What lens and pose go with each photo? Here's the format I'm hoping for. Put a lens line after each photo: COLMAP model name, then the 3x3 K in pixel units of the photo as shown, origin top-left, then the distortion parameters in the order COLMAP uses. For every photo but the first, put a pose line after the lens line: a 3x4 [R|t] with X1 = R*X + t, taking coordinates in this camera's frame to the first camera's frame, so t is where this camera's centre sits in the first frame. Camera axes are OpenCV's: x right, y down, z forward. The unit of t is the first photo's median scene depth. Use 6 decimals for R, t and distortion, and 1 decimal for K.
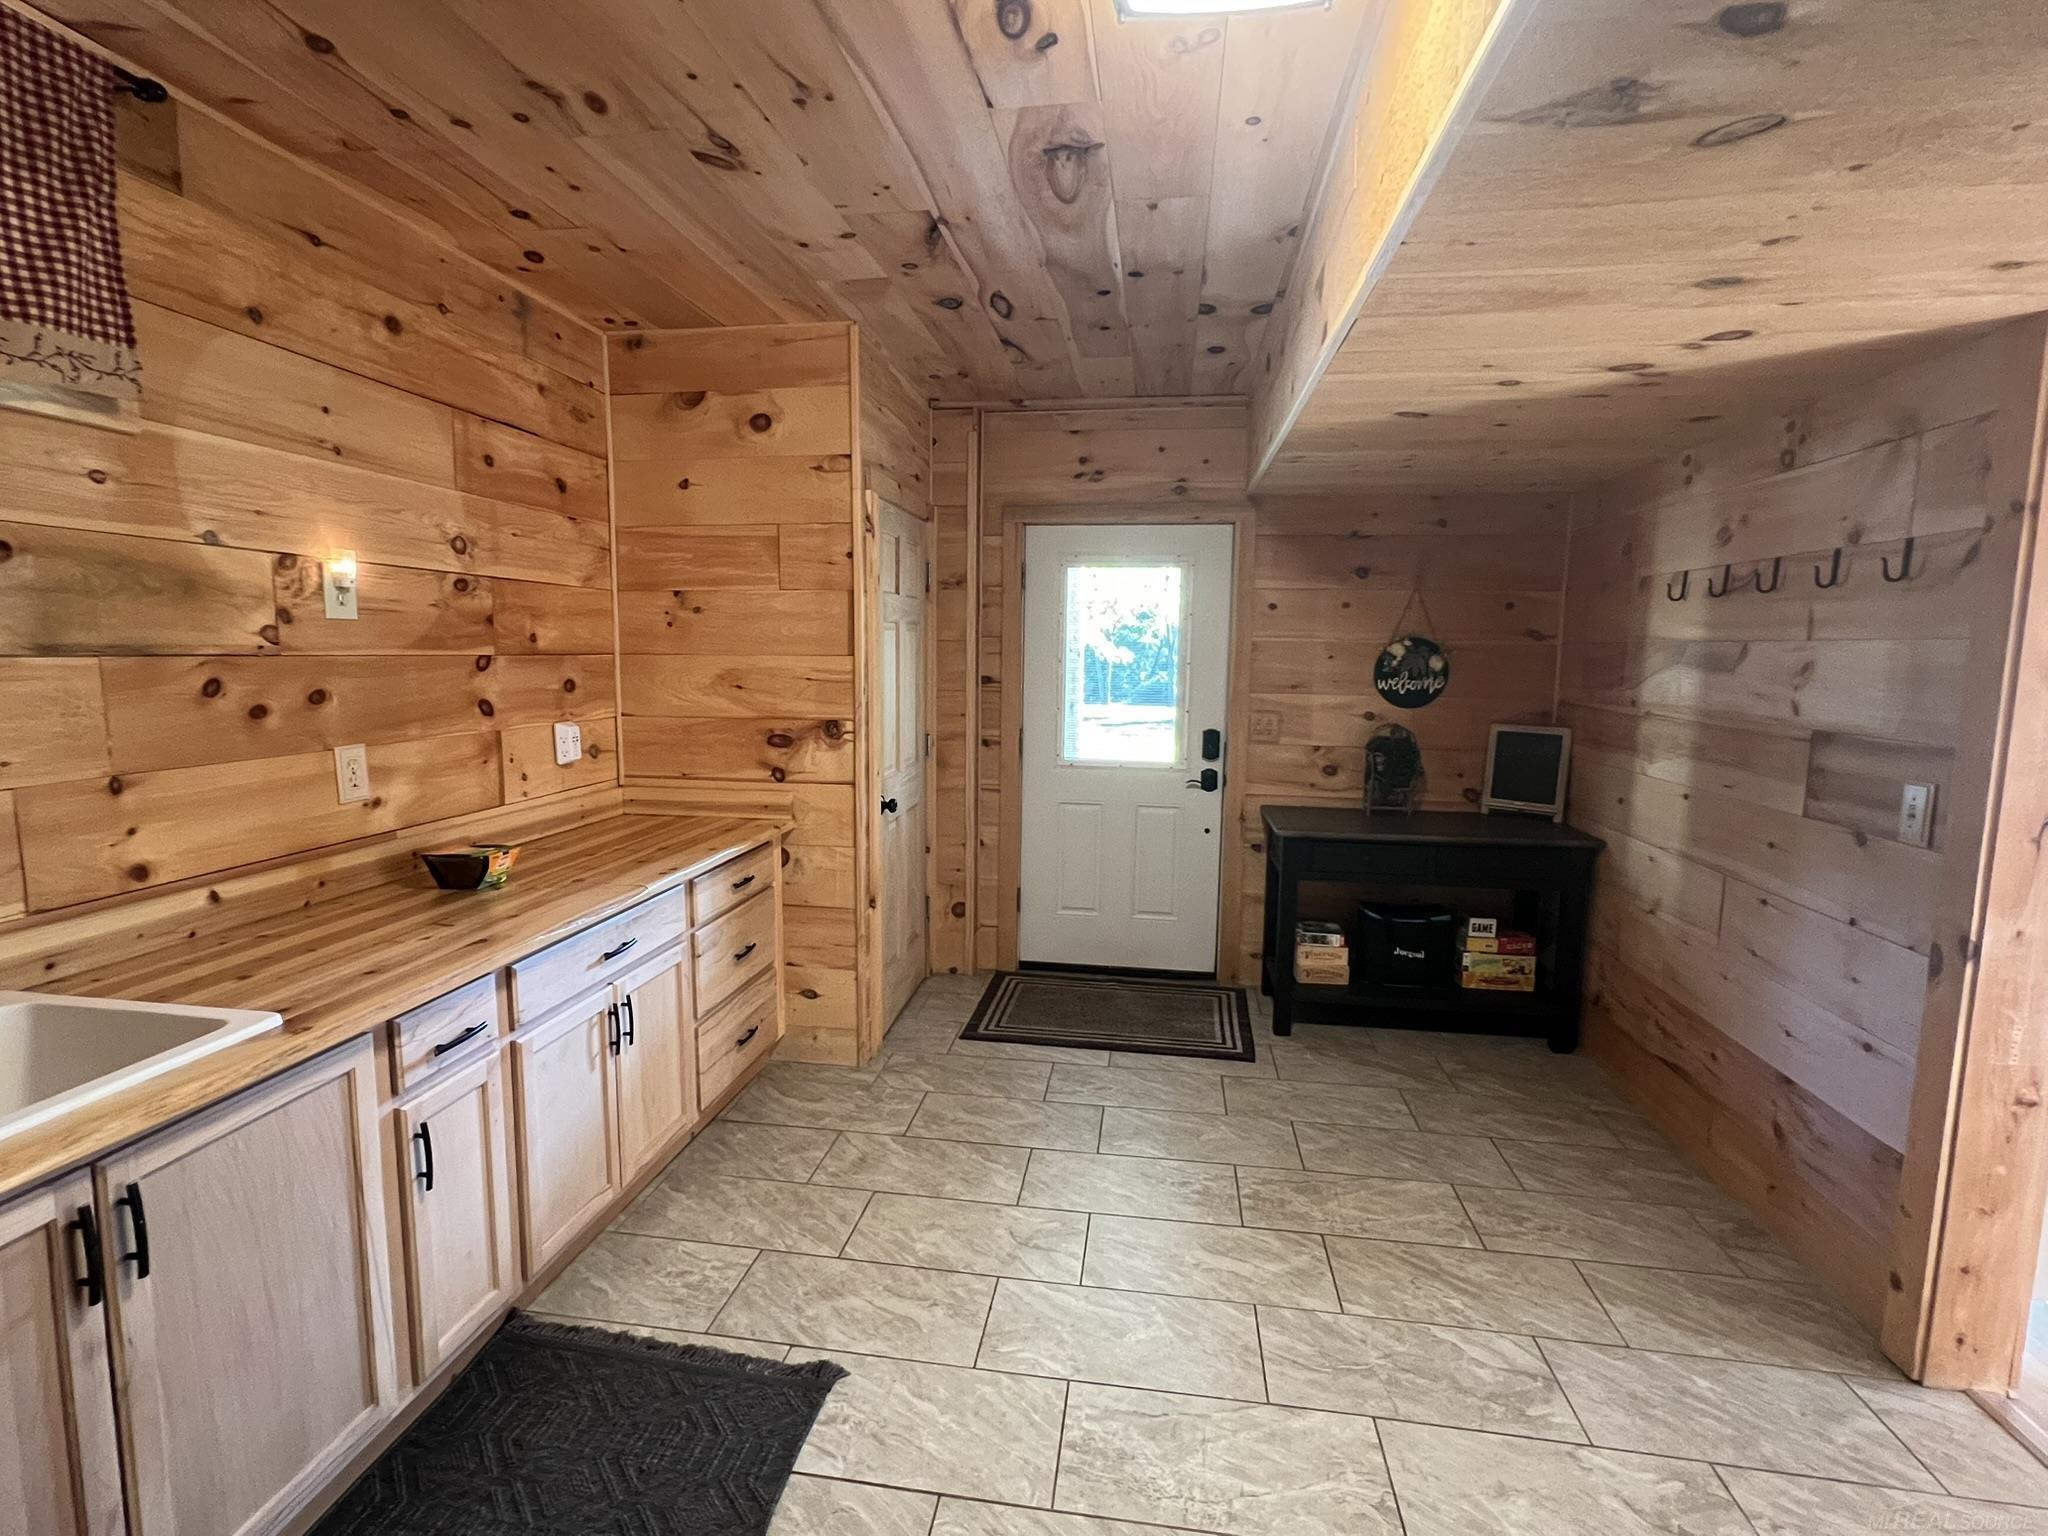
lens RADIAL K [[947.1, 0, 1015.9], [0, 947.1, 766.5], [0, 0, 1]] dist [0.001394, 0.000077]
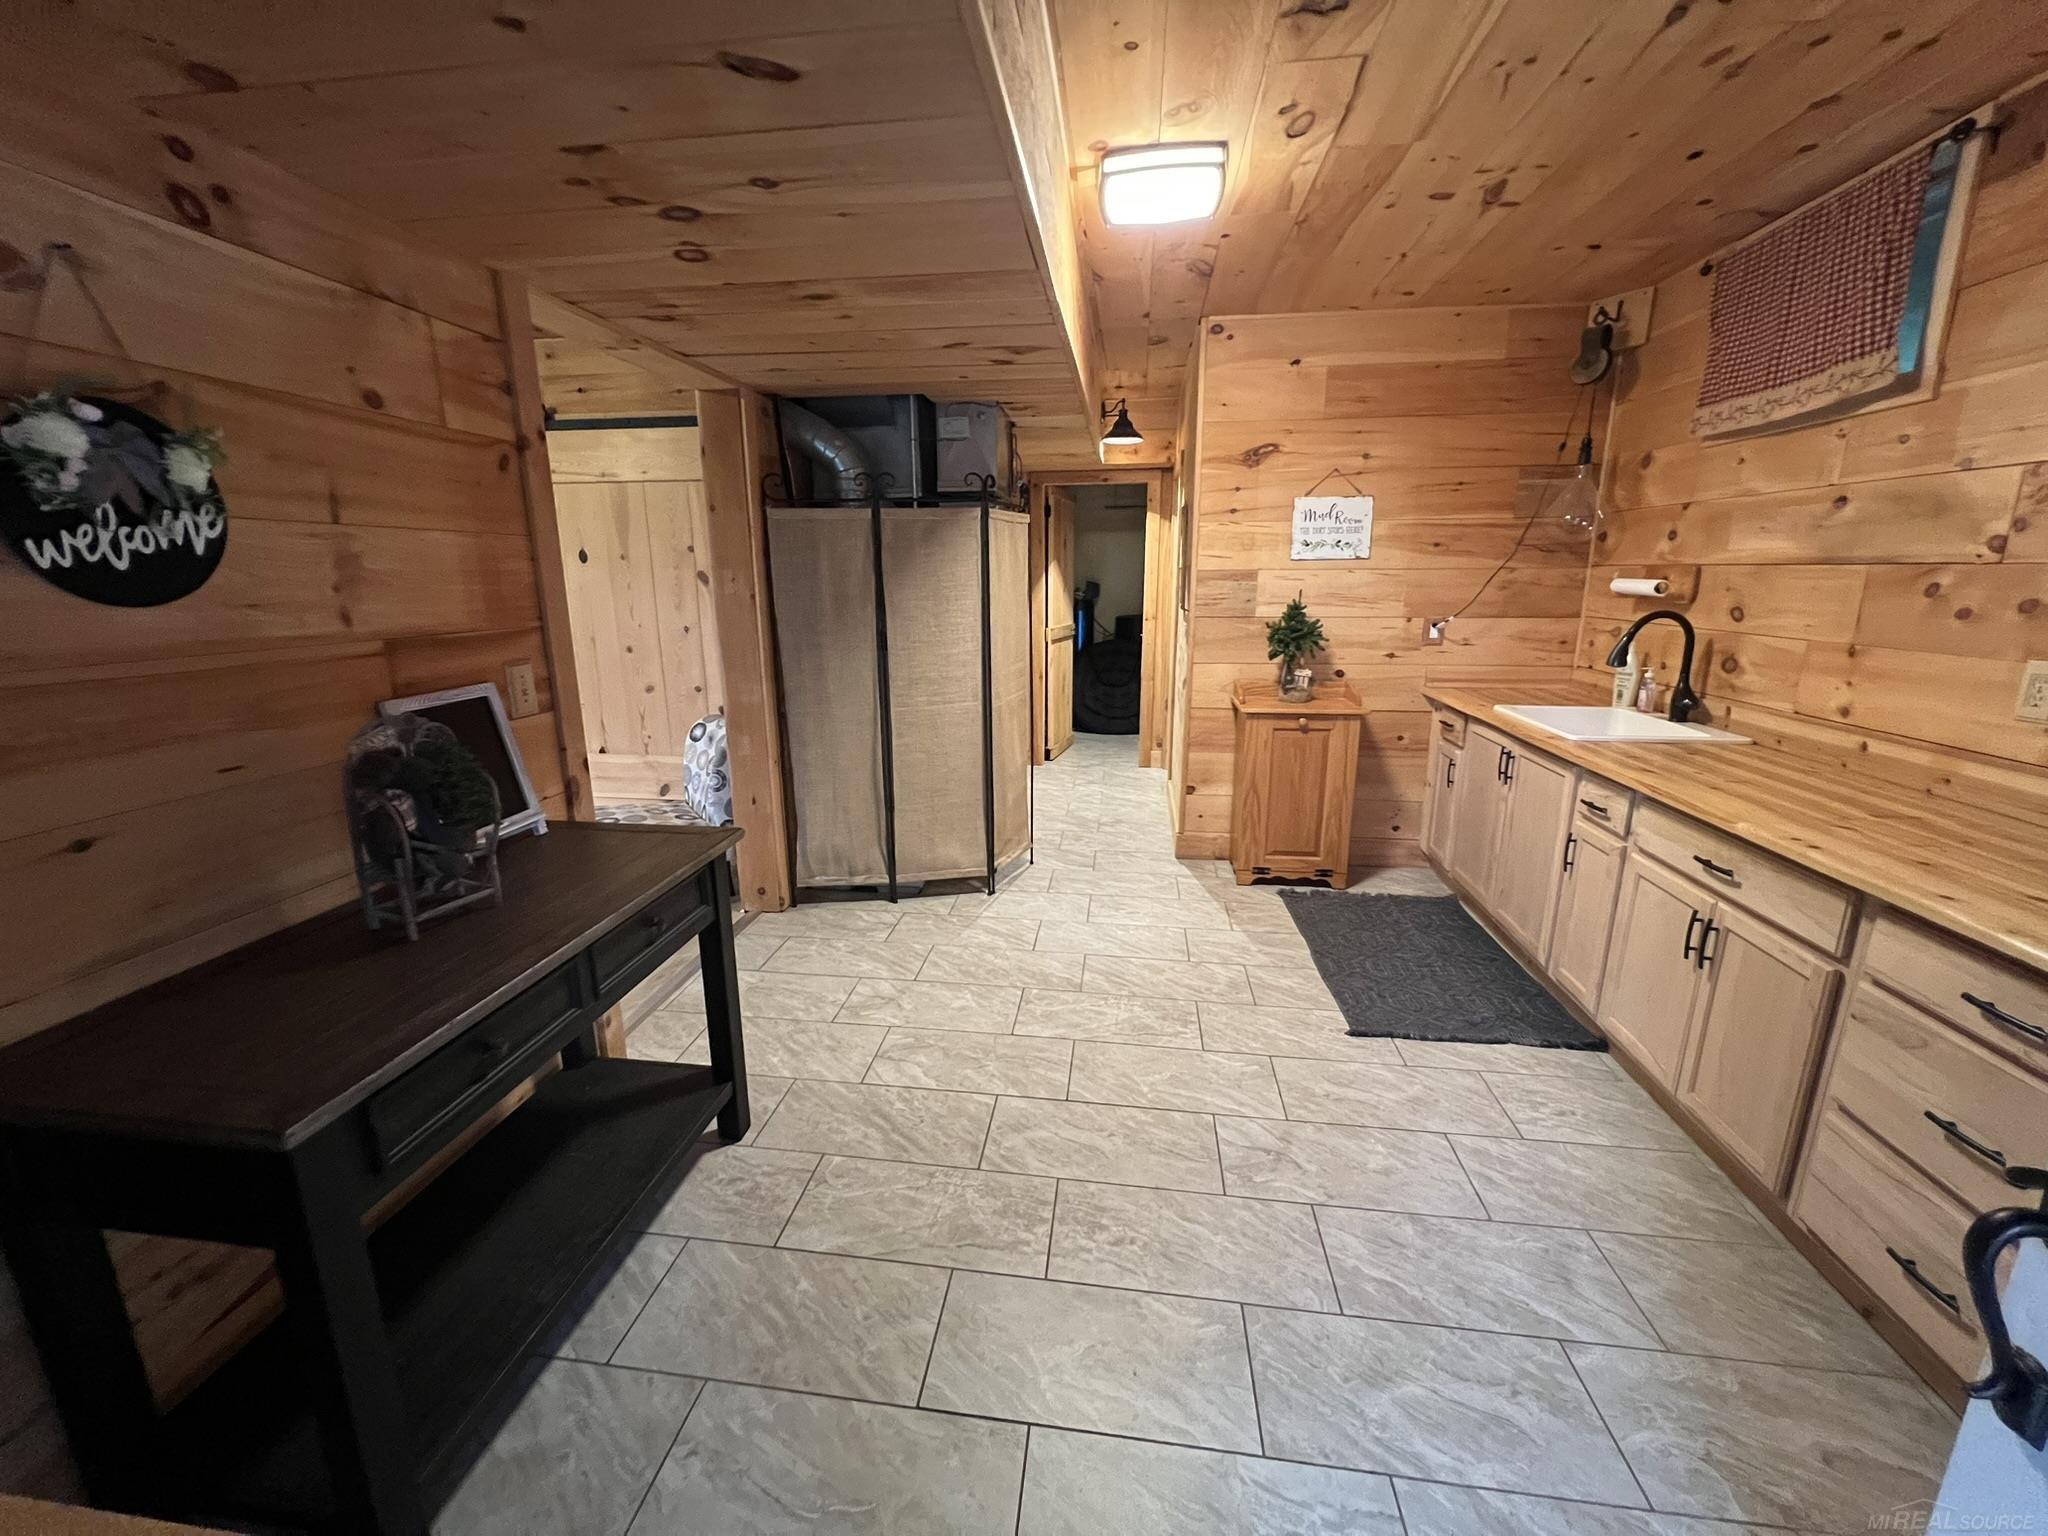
lens RADIAL K [[818.2, 0, 1016.2], [0, 818.2, 769.3], [0, 0, 1]] dist [-0.010925, -0.000043]
pose [[-0.999821, -0.003520, -0.018586, 0.332661], [-0.009825, 0.936240, 0.351224, -0.195203], [0.016165, 0.351344, -0.936107, 1.801847]]
